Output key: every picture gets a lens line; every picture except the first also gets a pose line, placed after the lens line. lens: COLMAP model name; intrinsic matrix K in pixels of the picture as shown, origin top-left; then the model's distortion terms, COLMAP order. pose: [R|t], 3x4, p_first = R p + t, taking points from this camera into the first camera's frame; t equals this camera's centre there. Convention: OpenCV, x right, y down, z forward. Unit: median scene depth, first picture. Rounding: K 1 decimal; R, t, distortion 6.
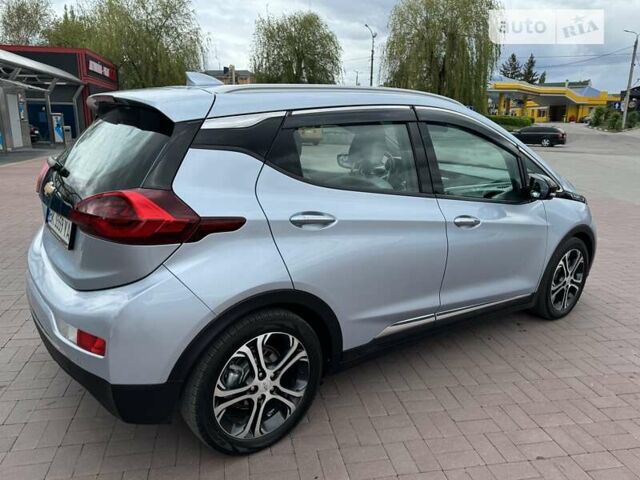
lens RADIAL K [[479.7, 0, 317.4], [0, 479.7, 239.3], [0, 0, 1]] dist [0.060519, -0.074098]
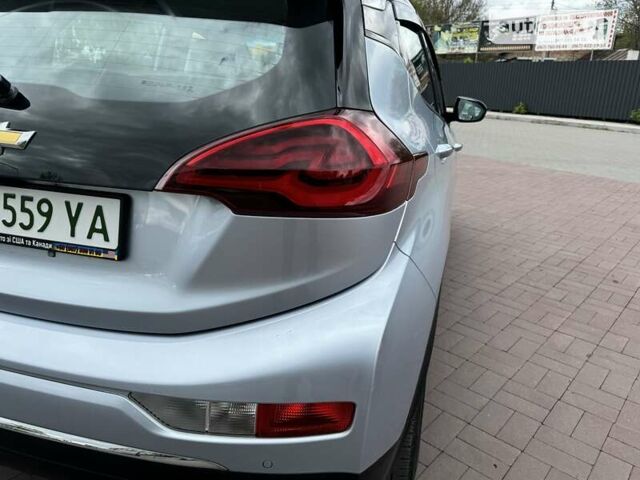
lens RADIAL K [[479.7, 0, 319.0], [0, 479.7, 240.6], [0, 0, 1]] dist [0.060519, -0.074098]
pose [[0.799048, -0.191425, 0.569982, -0.493995], [0.129955, 0.980543, 0.147128, -0.035969], [-0.587056, -0.043490, 0.808378, 0.399260]]
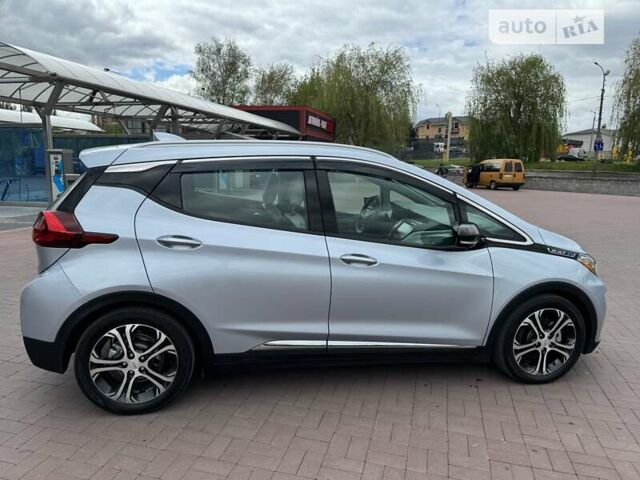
lens RADIAL K [[479.7, 0, 319.4], [0, 479.7, 243.5], [0, 0, 1]] dist [0.060519, -0.074098]
pose [[0.901764, 0.072030, -0.426185, 0.705740], [-0.106684, 0.992601, -0.057973, -0.001706], [0.418856, 0.097746, 0.902776, -0.013214]]
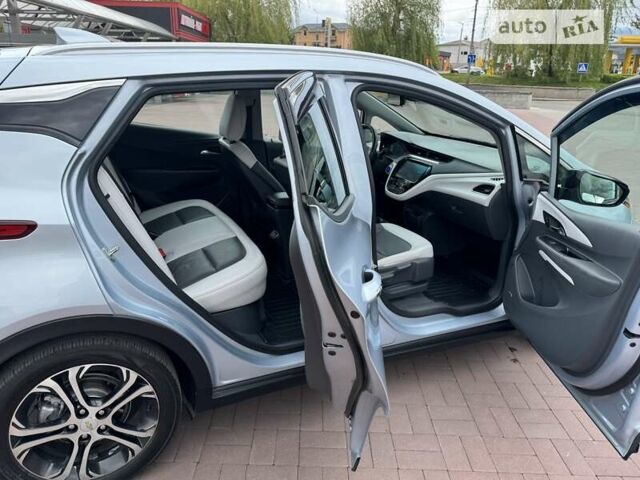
lens RADIAL K [[479.7, 0, 320.5], [0, 479.7, 242.1], [0, 0, 1]] dist [0.060519, -0.074098]
pose [[0.981356, 0.072802, -0.177879, 0.317194], [-0.056819, 0.994010, 0.093358, -0.081522], [0.183610, -0.081511, 0.979614, 0.231939]]
